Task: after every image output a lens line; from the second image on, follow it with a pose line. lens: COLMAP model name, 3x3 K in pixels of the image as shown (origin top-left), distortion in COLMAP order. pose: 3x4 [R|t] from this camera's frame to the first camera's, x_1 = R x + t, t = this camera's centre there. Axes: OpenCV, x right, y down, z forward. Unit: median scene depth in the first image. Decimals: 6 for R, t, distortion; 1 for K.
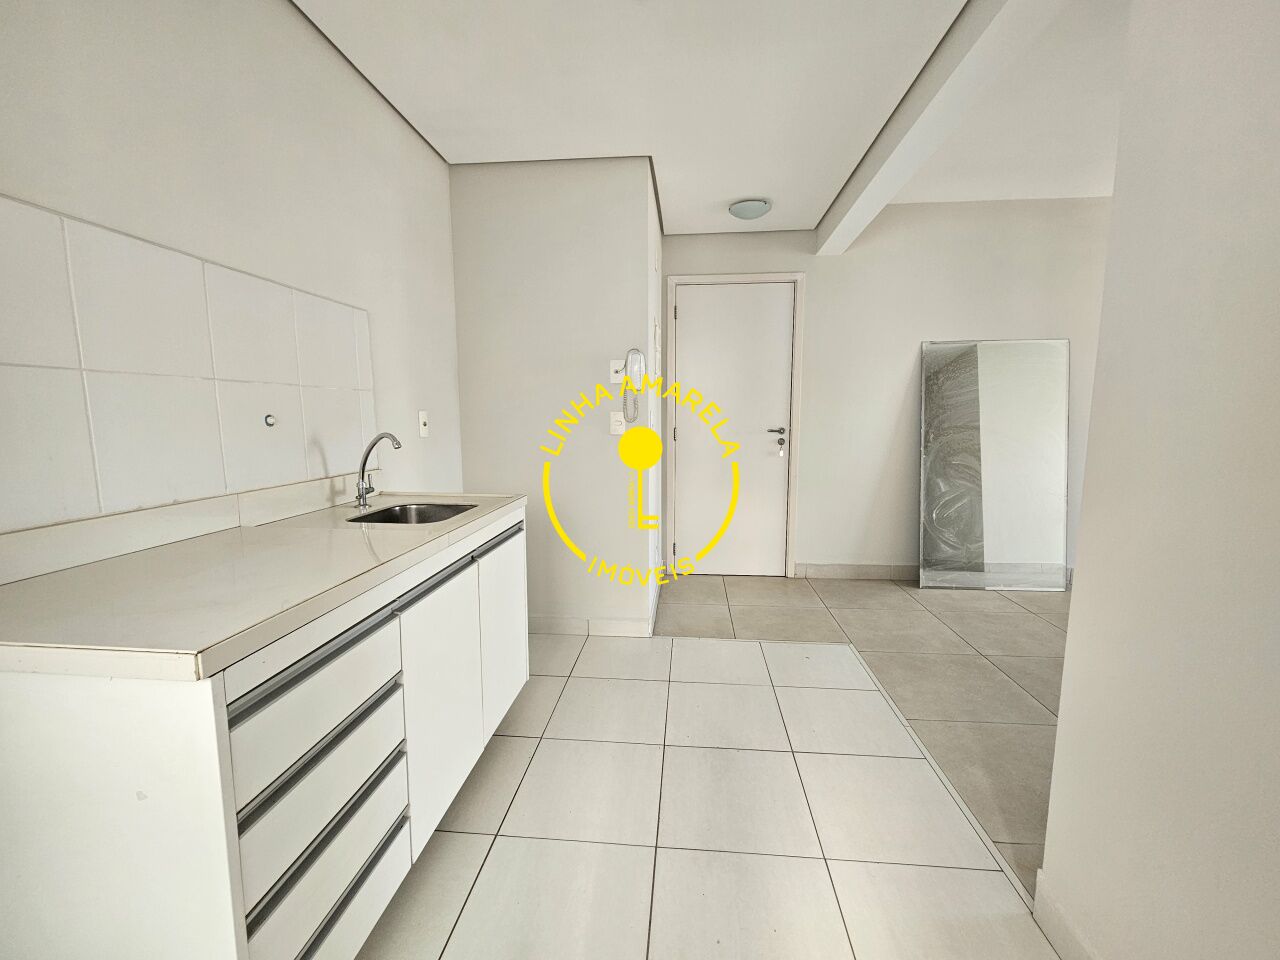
lens RADIAL K [[525.7, 0, 643.2], [0, 525.7, 479.4], [0, 0, 1]] dist [-0.001058, 0.000025]
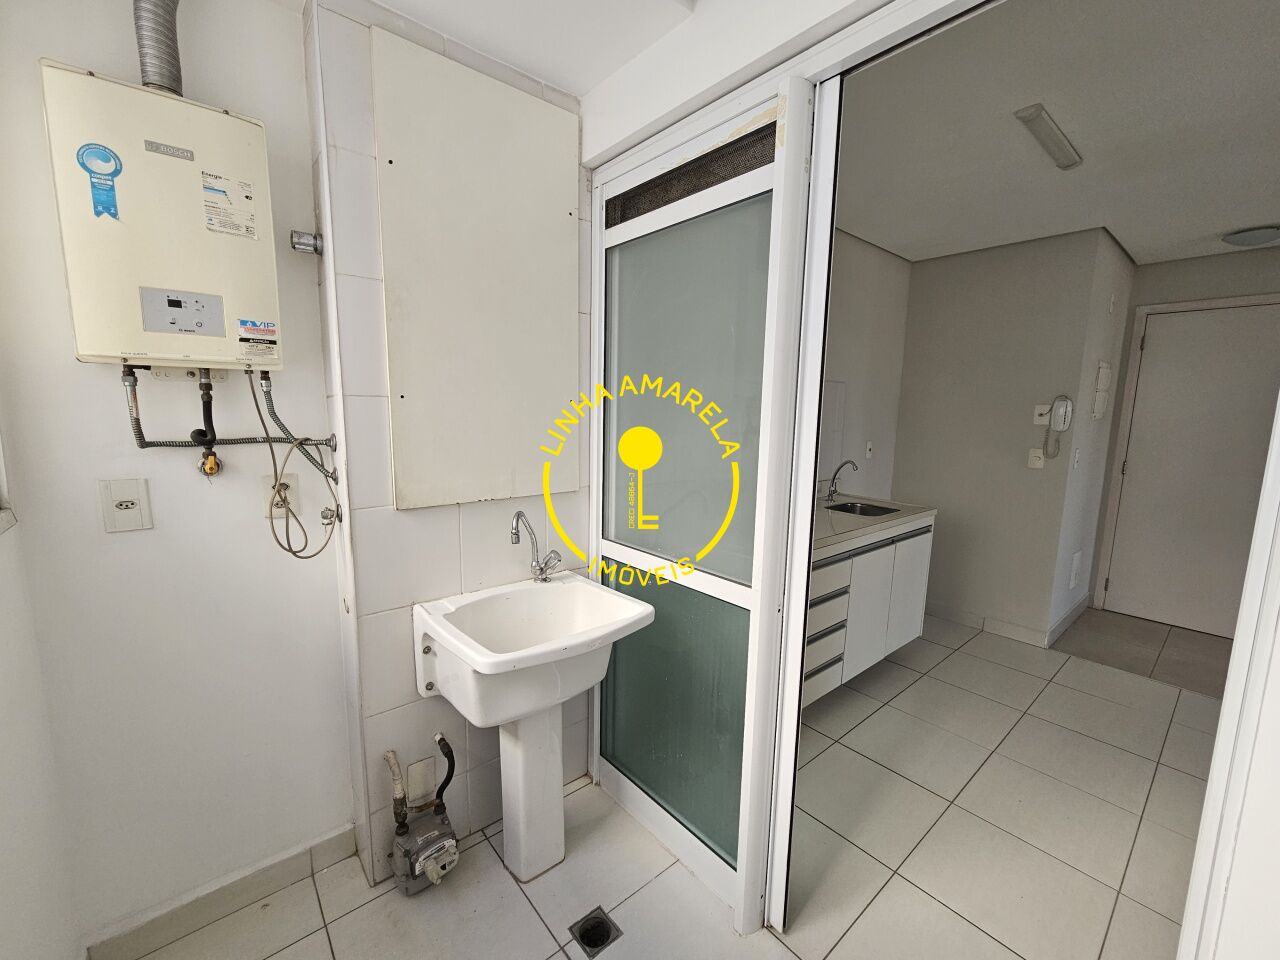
lens RADIAL K [[525.7, 0, 643.2], [0, 525.7, 479.4], [0, 0, 1]] dist [-0.001058, 0.000025]
pose [[0.713186, 0.113375, -0.691746, 0.153718], [-0.108031, 0.992821, 0.051341, -0.028480], [0.692600, 0.038114, 0.720314, -0.480905]]
